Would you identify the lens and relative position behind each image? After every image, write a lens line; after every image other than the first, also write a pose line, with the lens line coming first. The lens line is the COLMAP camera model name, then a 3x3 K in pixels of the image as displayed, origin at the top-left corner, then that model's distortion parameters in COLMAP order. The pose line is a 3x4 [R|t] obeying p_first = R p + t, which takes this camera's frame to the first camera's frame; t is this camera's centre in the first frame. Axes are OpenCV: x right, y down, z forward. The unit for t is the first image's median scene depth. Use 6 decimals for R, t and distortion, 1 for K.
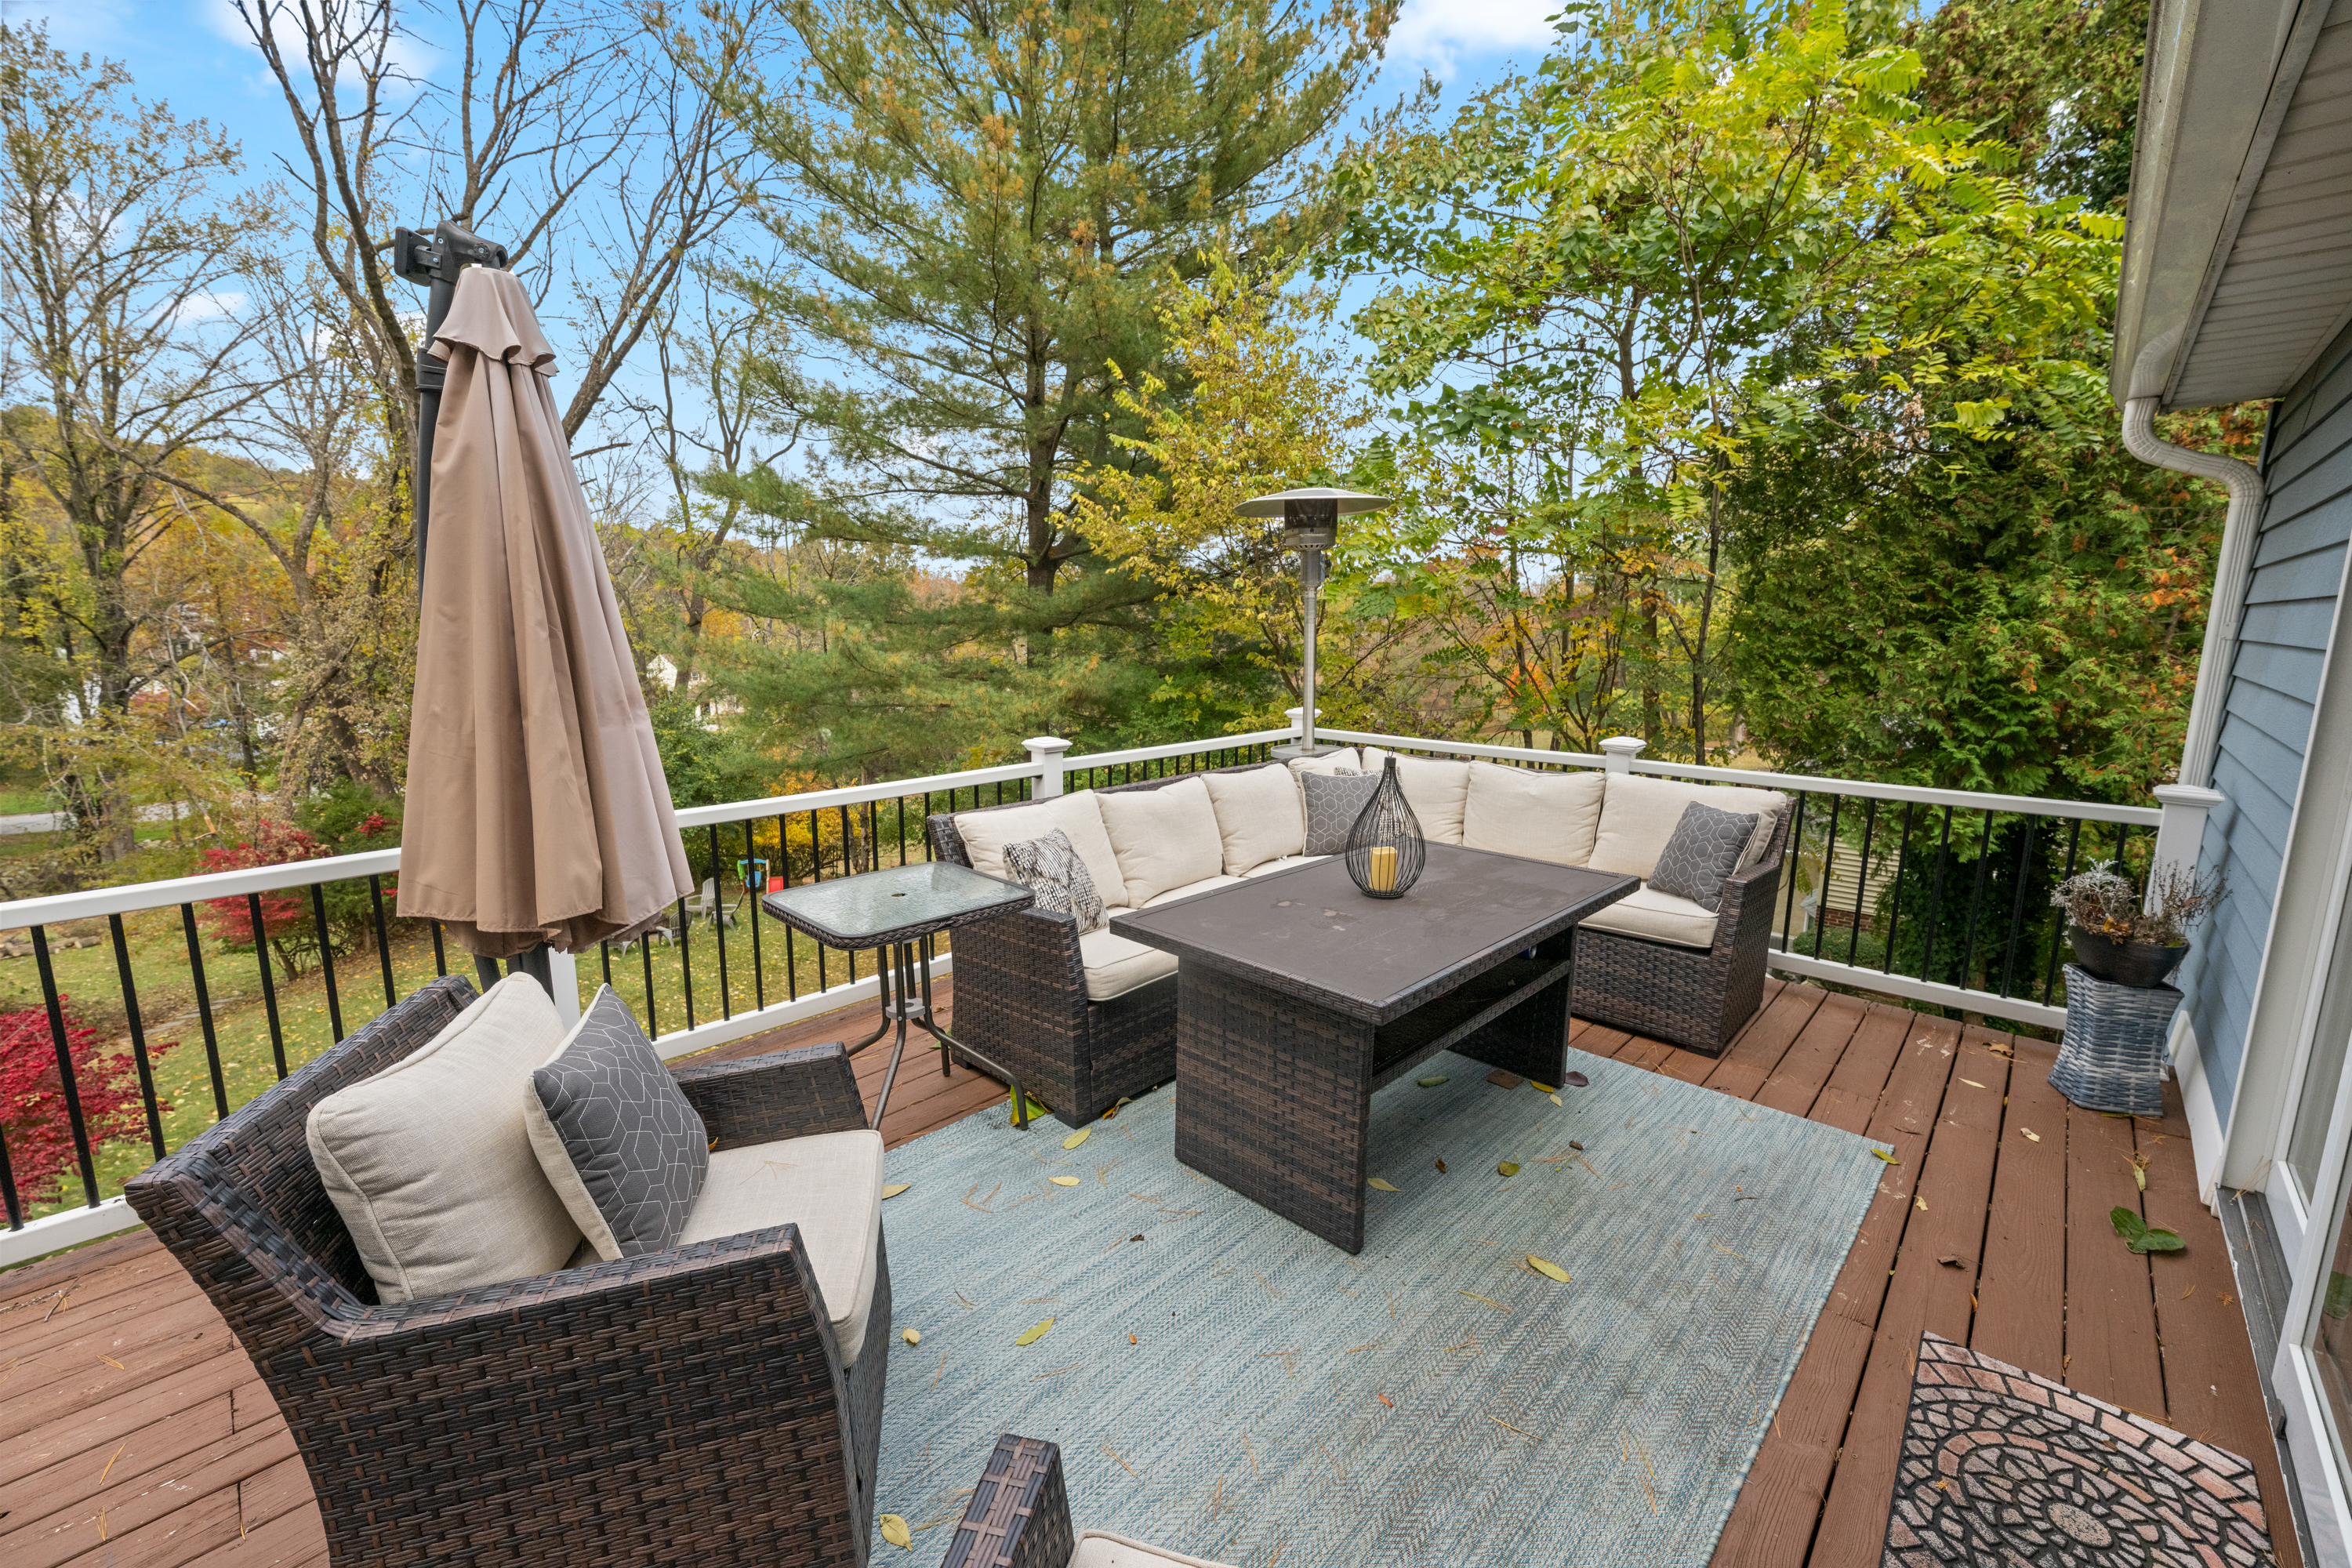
lens RADIAL K [[930.6, 0, 1179.1], [0, 930.6, 788.5], [0, 0, 1]] dist [-0.000641, 0.000568]
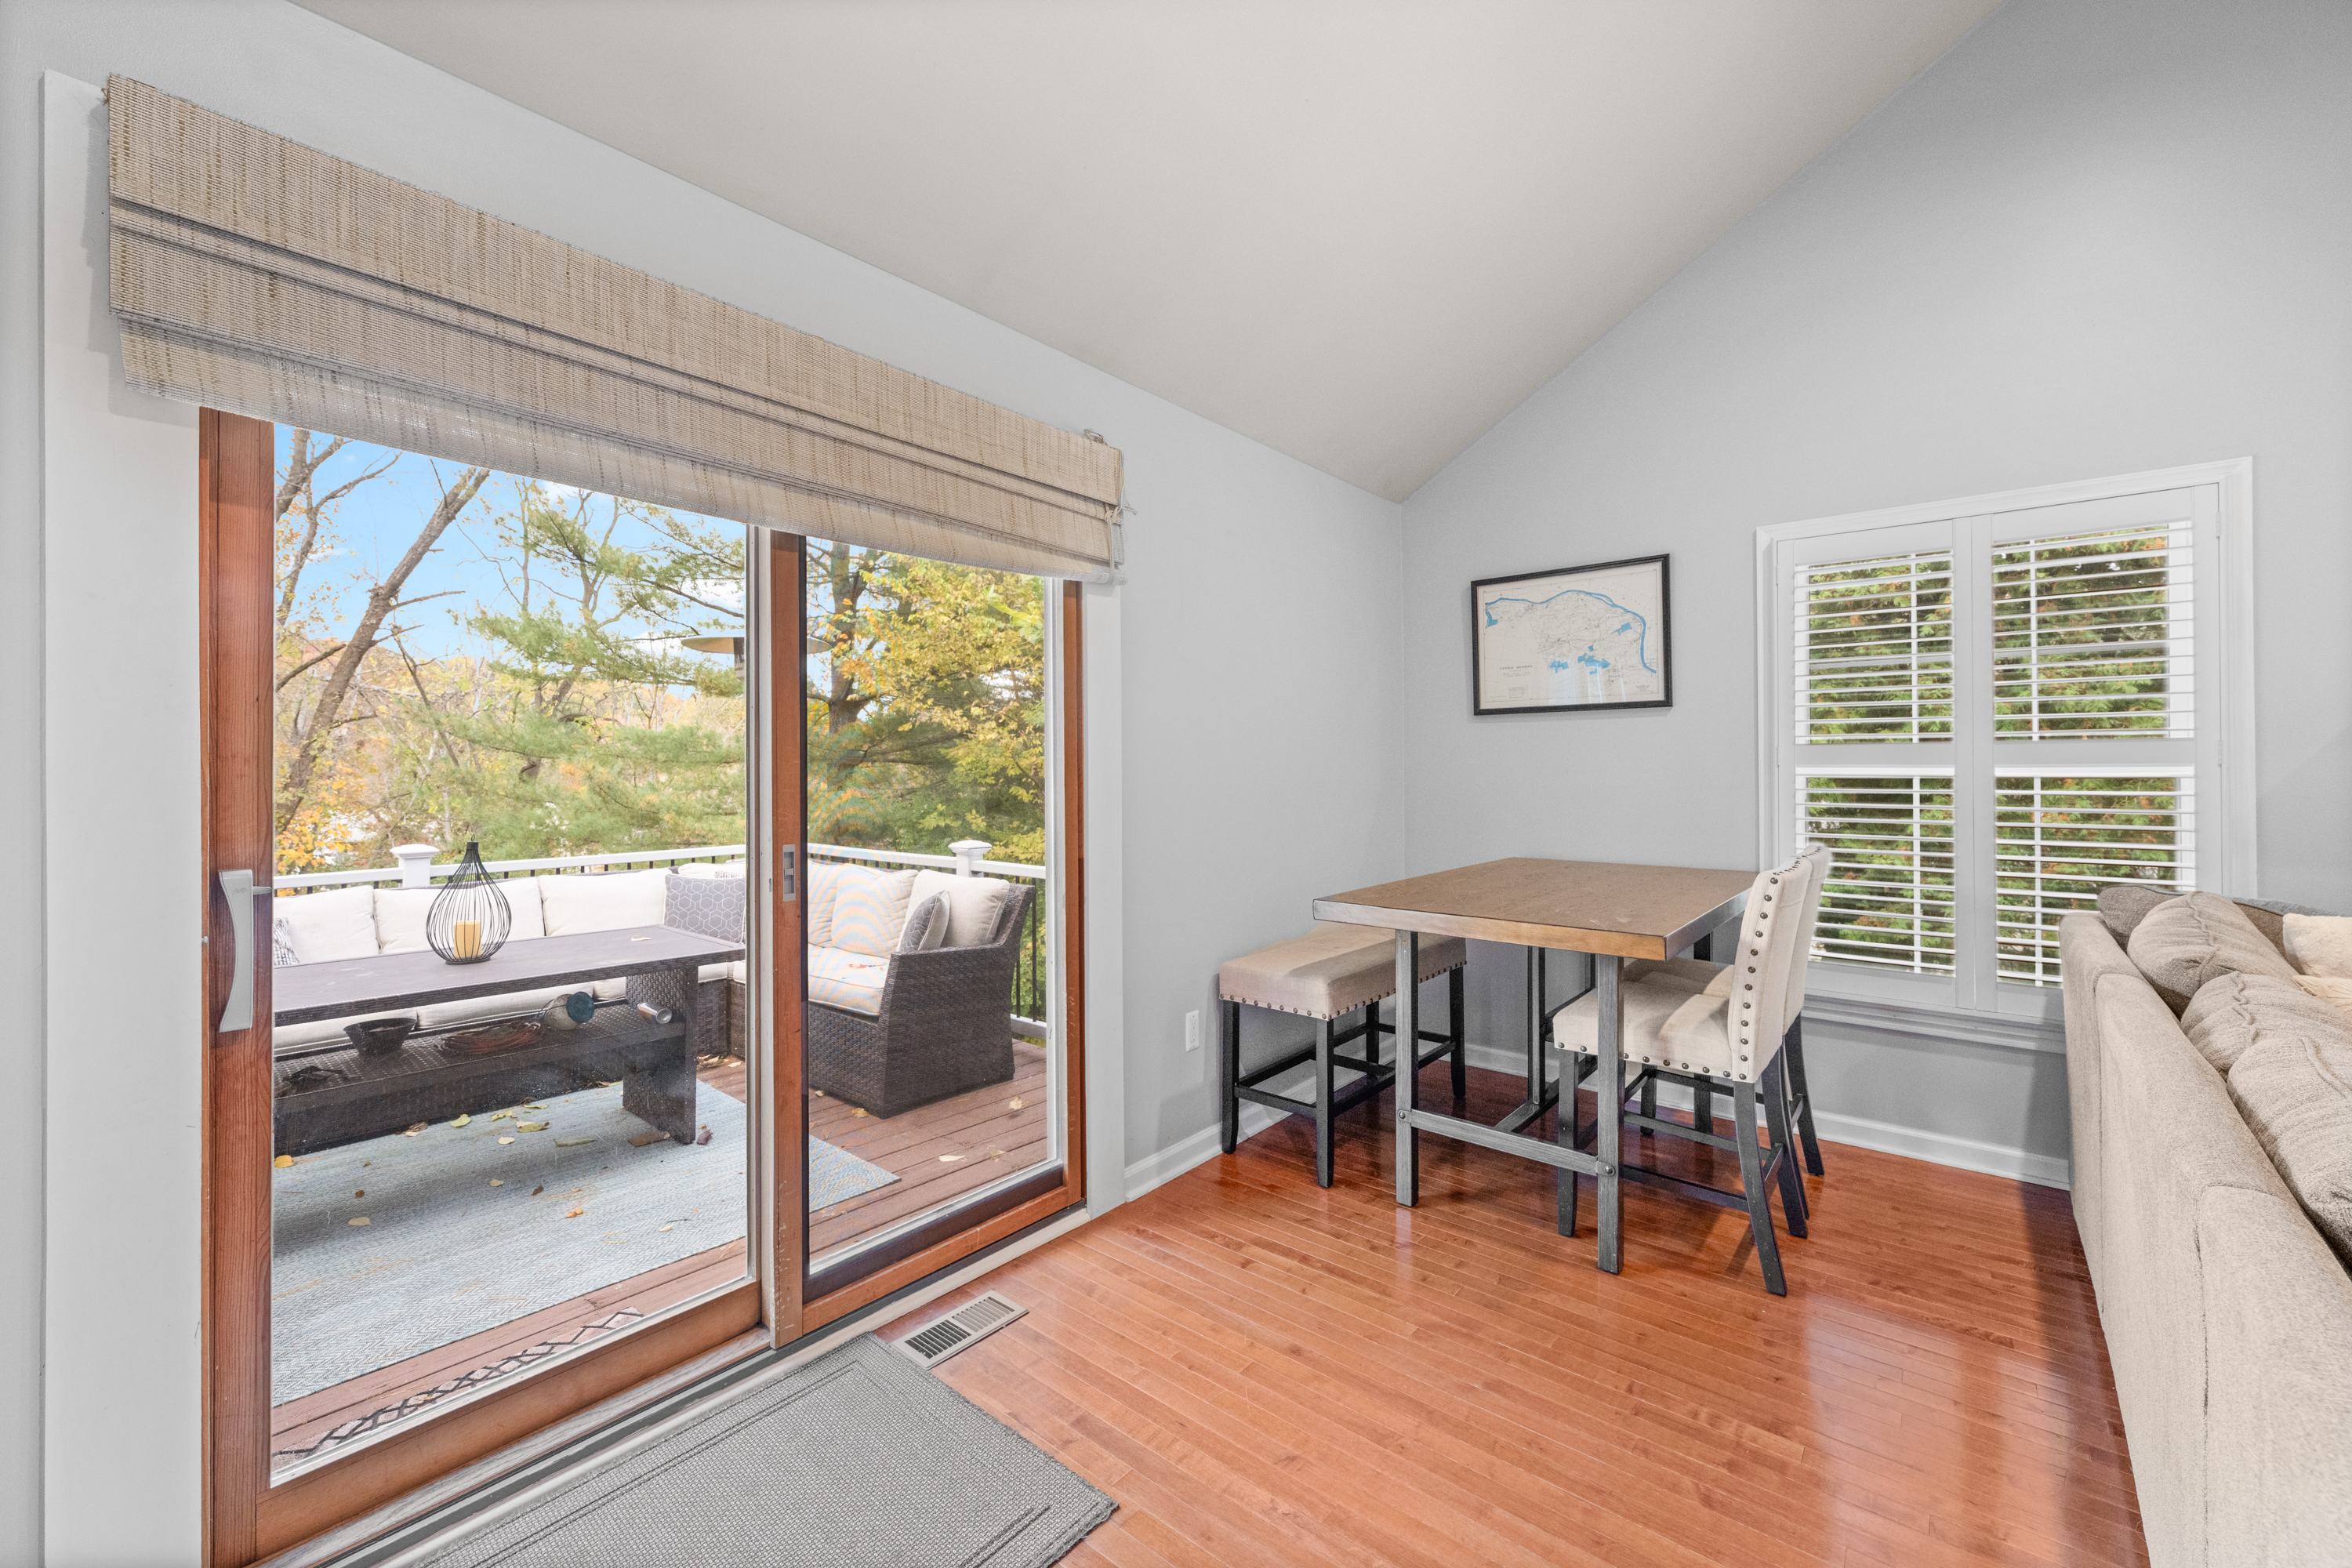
lens RADIAL K [[930.6, 0, 1162.2], [0, 930.6, 758.2], [0, 0, 1]] dist [-0.000641, 0.000568]
pose [[0.997405, -0.004521, 0.071849, 0.069677], [0.017621, 0.983001, -0.182752, 0.006362], [-0.069801, 0.183544, 0.980530, -0.015378]]
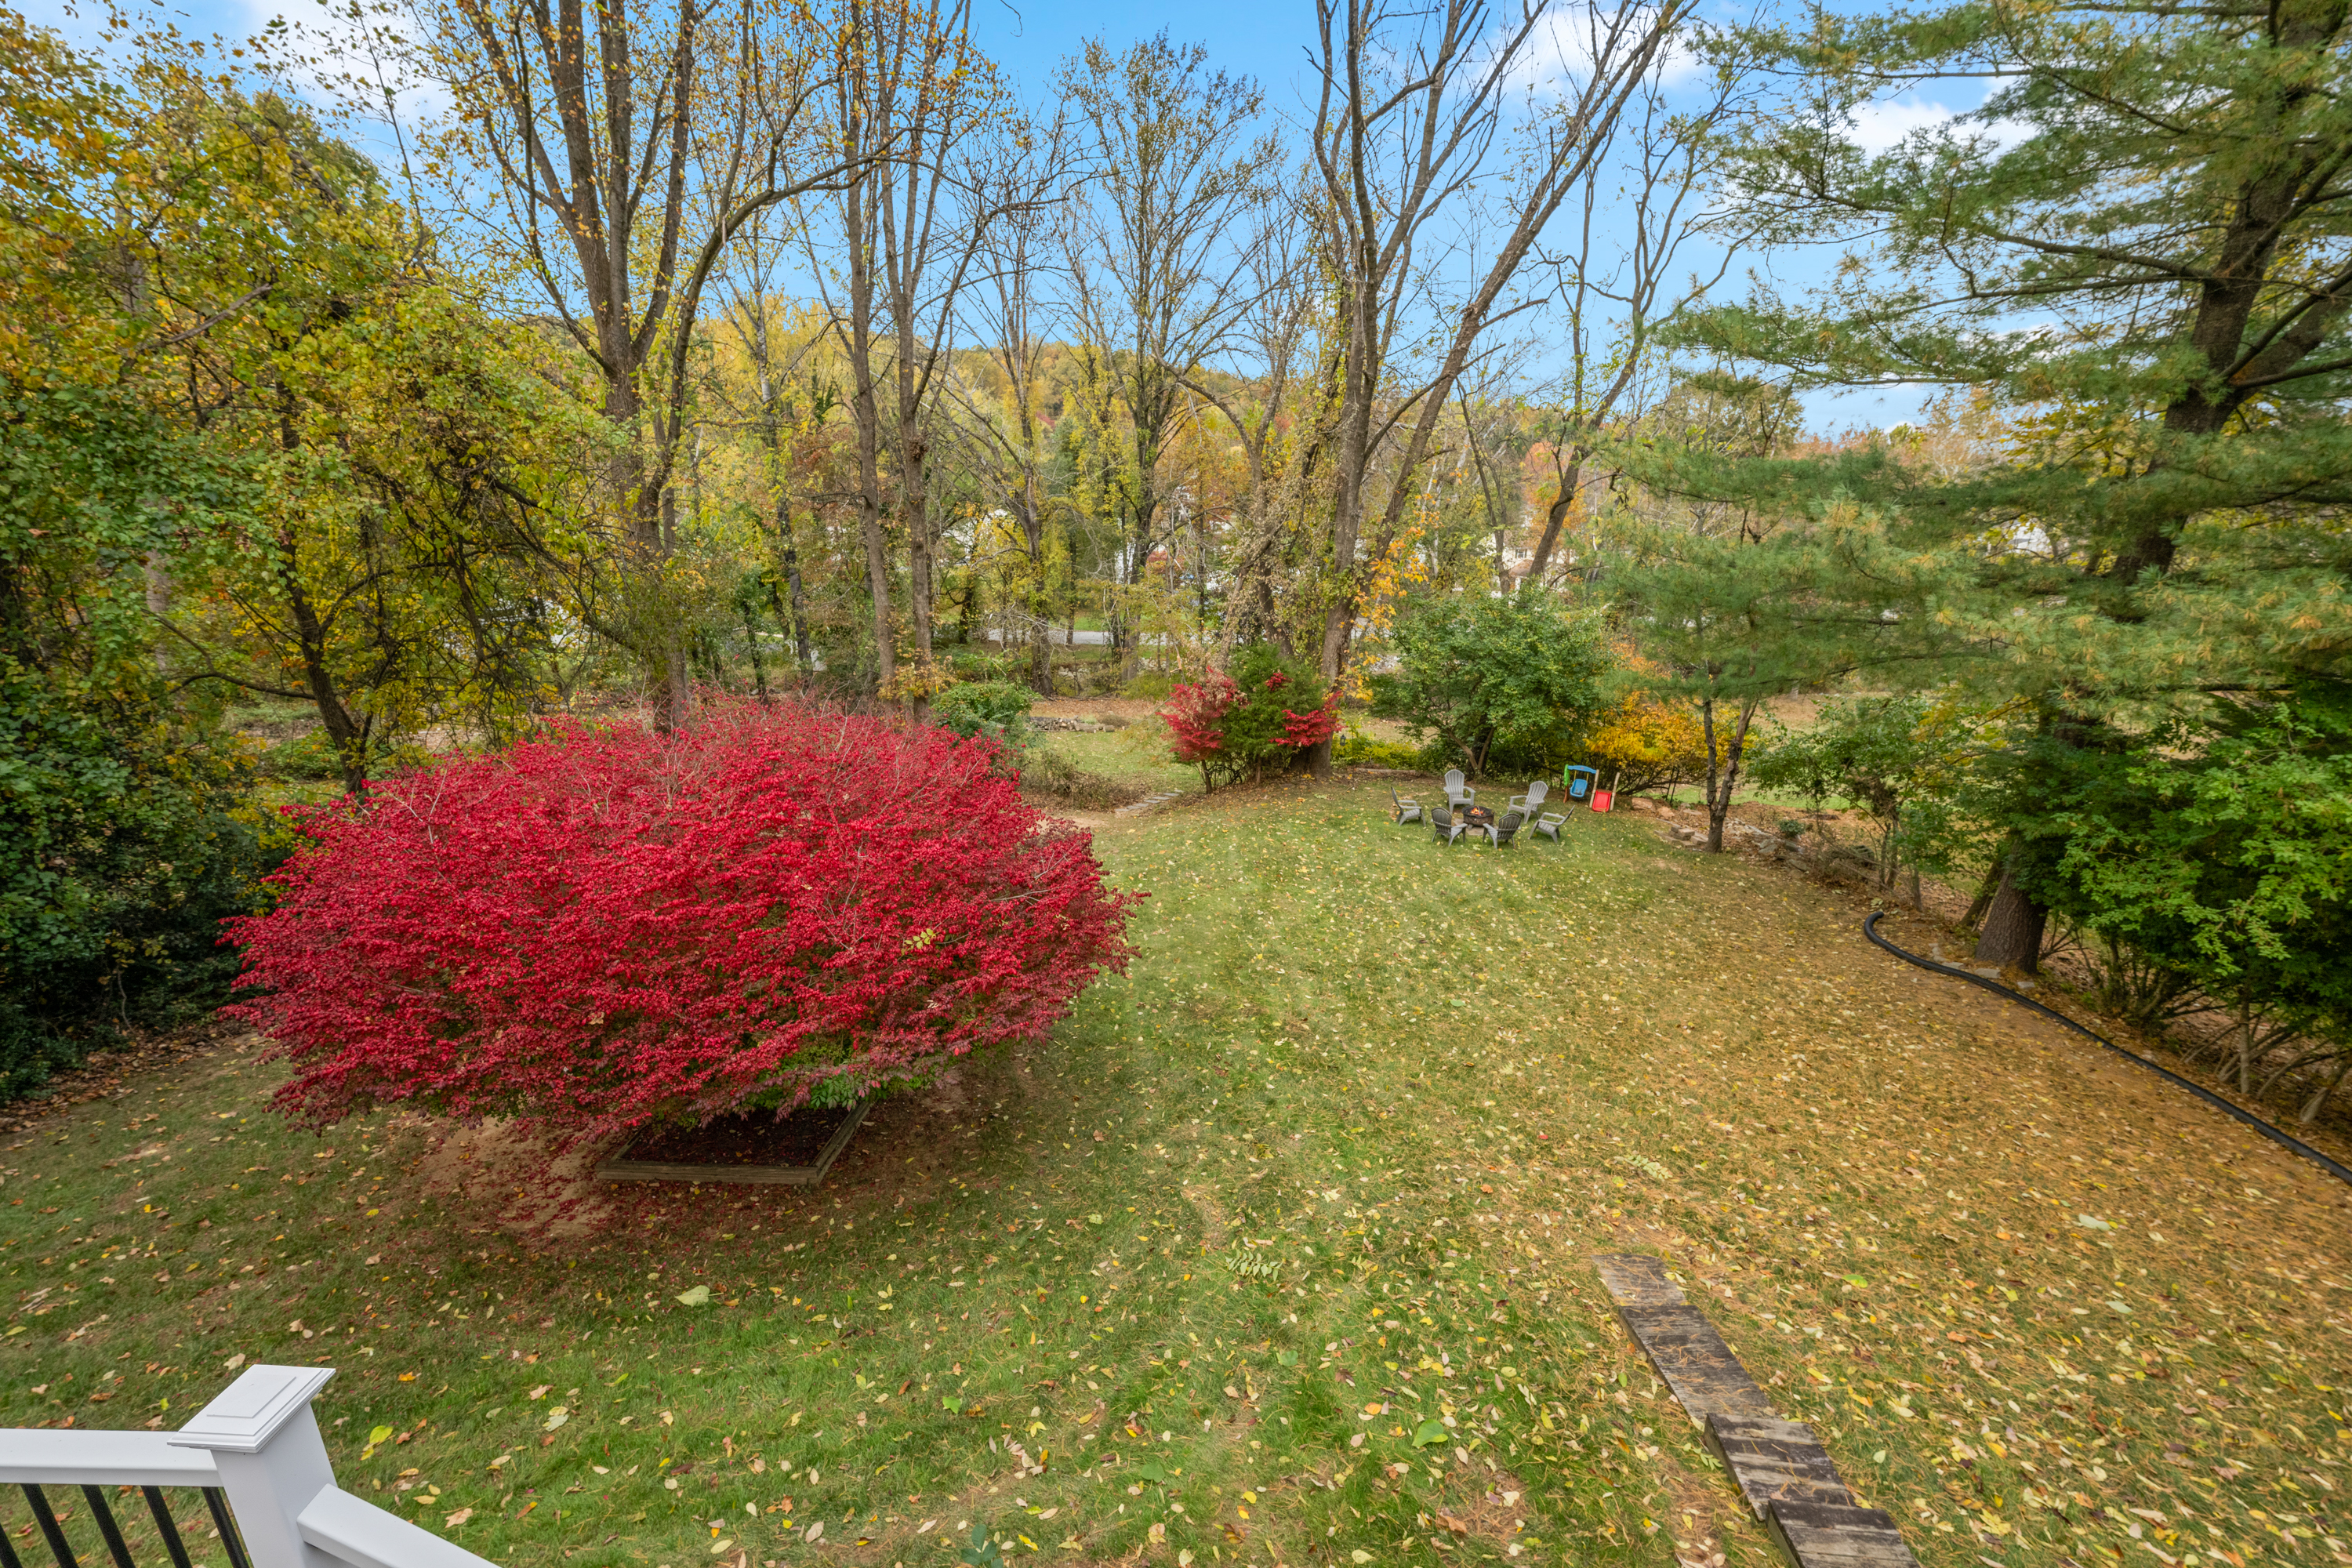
lens RADIAL K [[930.6, 0, 1171.5], [0, 930.6, 785.2], [0, 0, 1]] dist [-0.000641, 0.000568]
pose [[0.684152, 0.210433, -0.698322, -0.069533], [-0.122807, 0.977039, 0.174107, -0.011888], [0.718926, -0.033356, 0.694286, 0.056698]]
